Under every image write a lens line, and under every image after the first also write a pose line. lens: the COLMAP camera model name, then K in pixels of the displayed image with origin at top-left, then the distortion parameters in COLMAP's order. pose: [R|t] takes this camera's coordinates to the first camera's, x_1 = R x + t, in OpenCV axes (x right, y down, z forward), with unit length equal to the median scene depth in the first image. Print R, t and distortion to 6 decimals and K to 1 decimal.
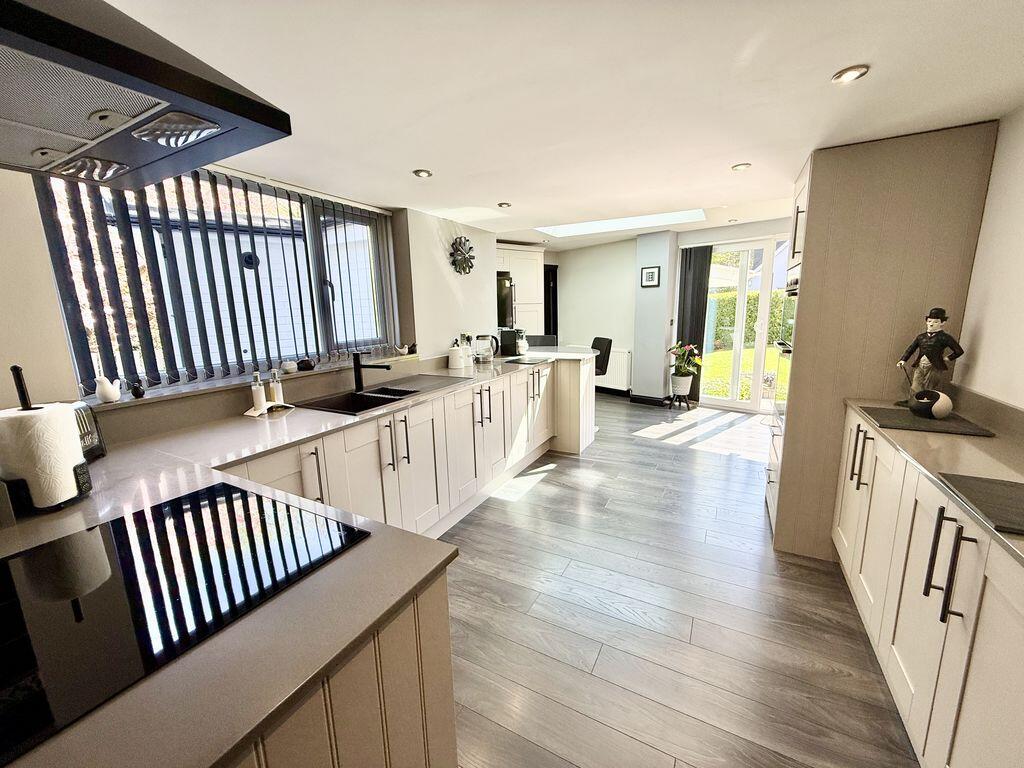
lens RADIAL K [[407.2, 0, 512.1], [0, 407.2, 380.9], [0, 0, 1]] dist [0.001069, -0.000081]
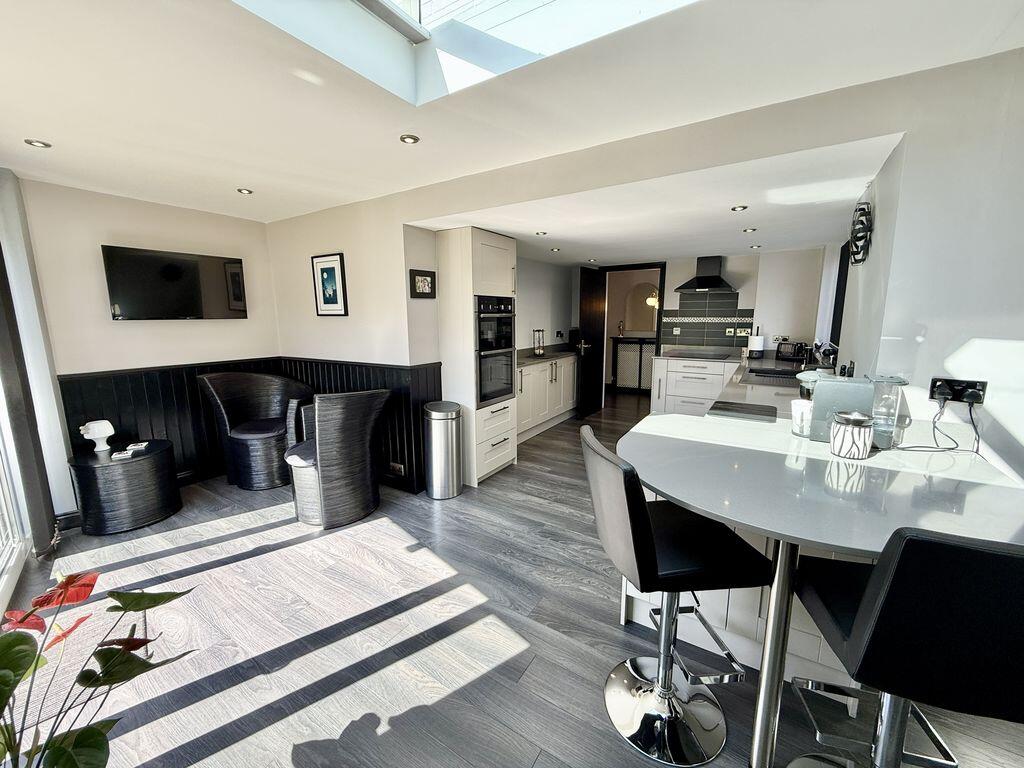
lens RADIAL K [[407.2, 0, 513.7], [0, 407.2, 384.3], [0, 0, 1]] dist [0.001069, -0.000081]
pose [[-0.996917, 0.018071, 0.076360, 0.360050], [0.043246, 0.938527, 0.342487, -0.333991], [-0.065477, 0.344733, -0.936414, 1.714871]]
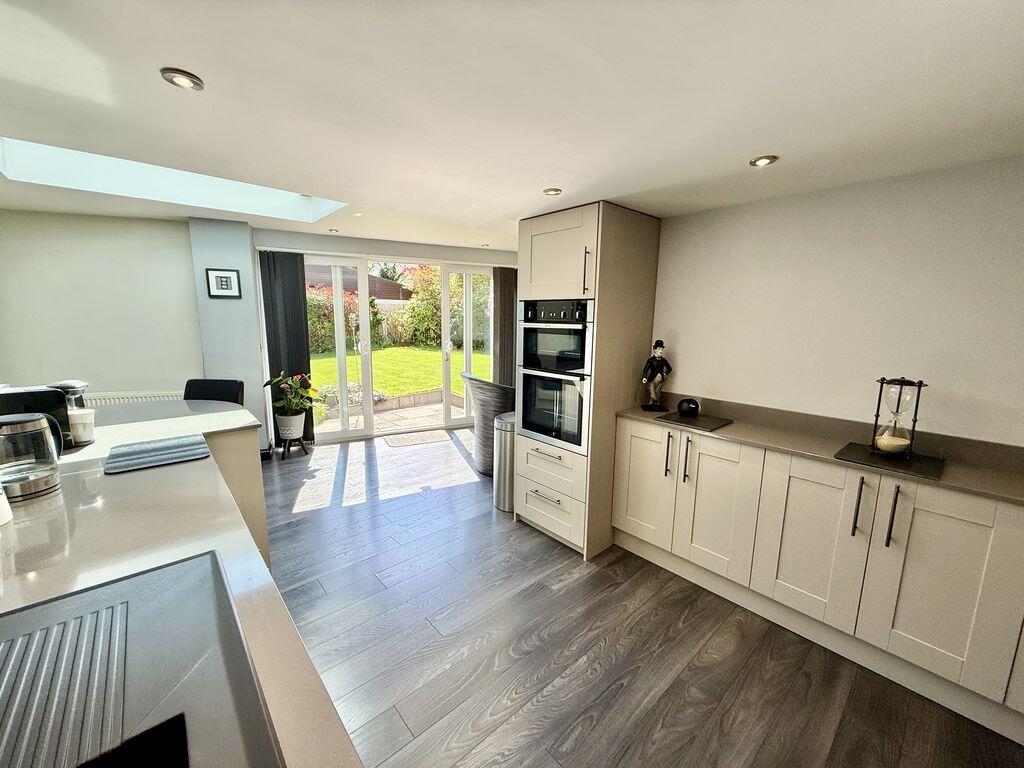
lens RADIAL K [[407.2, 0, 508.2], [0, 407.2, 382.9], [0, 0, 1]] dist [0.001069, -0.000081]
pose [[0.346694, -0.127643, 0.929253, -0.256499], [0.148402, 0.985684, 0.080027, -0.116459], [-0.926164, 0.110158, 0.360673, 0.517369]]
